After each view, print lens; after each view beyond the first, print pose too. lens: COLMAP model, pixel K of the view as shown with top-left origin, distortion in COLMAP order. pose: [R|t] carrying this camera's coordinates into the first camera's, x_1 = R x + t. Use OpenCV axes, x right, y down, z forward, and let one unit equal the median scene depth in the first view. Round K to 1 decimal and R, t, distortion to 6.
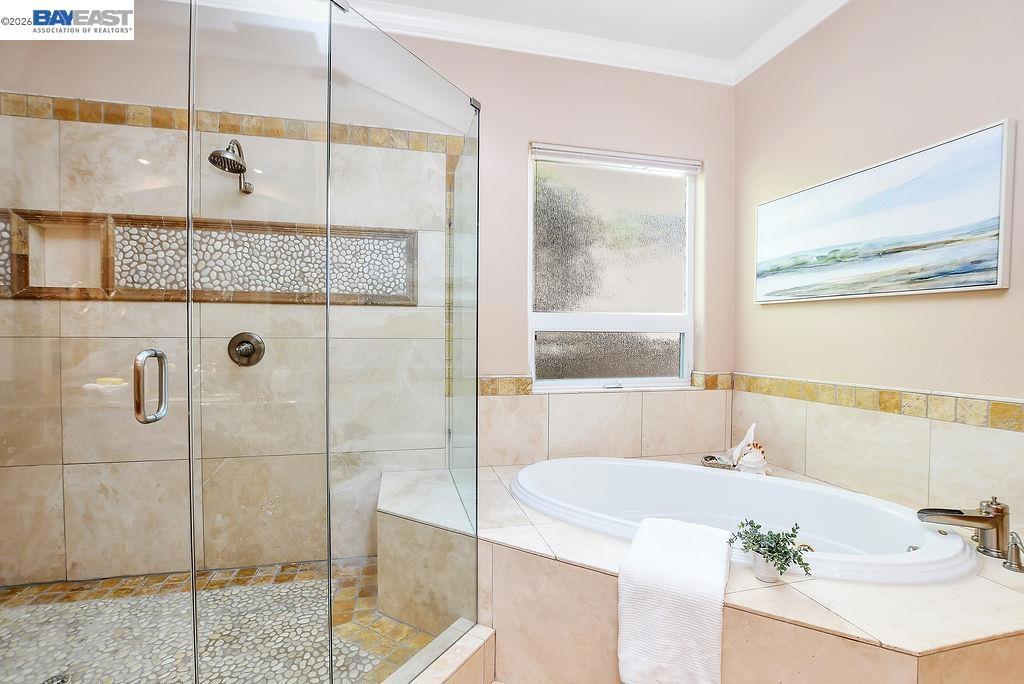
lens RADIAL K [[470.8, 0, 512.2], [0, 470.8, 348.1], [0, 0, 1]] dist [-0.024857, 0.000840]
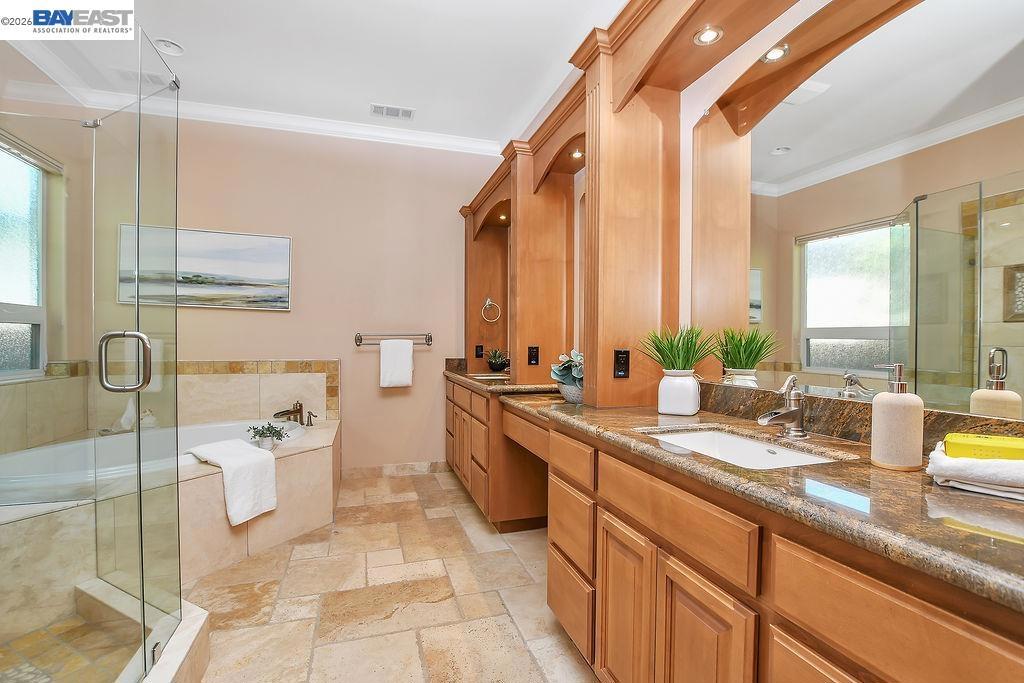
lens RADIAL K [[472.4, 0, 513.3], [0, 472.4, 344.4], [0, 0, 1]] dist [-0.022940, 0.000855]
pose [[-0.064866, -0.012559, 0.997815, -0.957001], [0.010162, 0.999861, 0.013245, 0.011227], [-0.997842, 0.010999, -0.064730, 0.040089]]
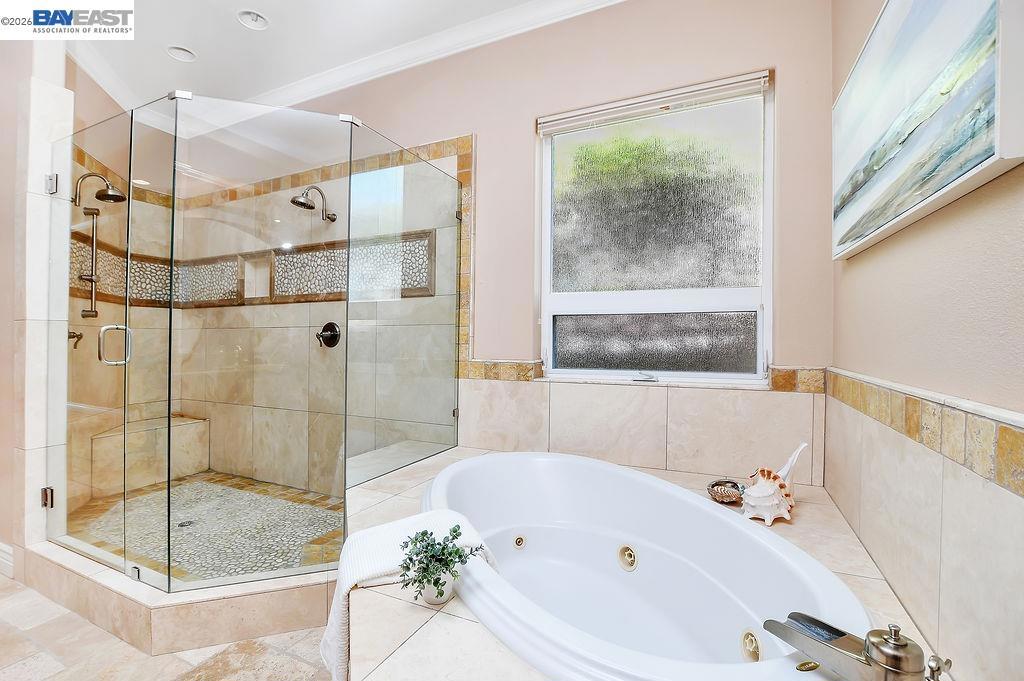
lens RADIAL K [[472.4, 0, 512.0], [0, 472.4, 338.7], [0, 0, 1]] dist [-0.022940, 0.000855]
pose [[0.770472, -0.006156, -0.637444, 0.727439], [-0.008658, 0.999760, -0.020120, 0.037379], [0.637415, 0.021021, 0.770234, 0.278142]]
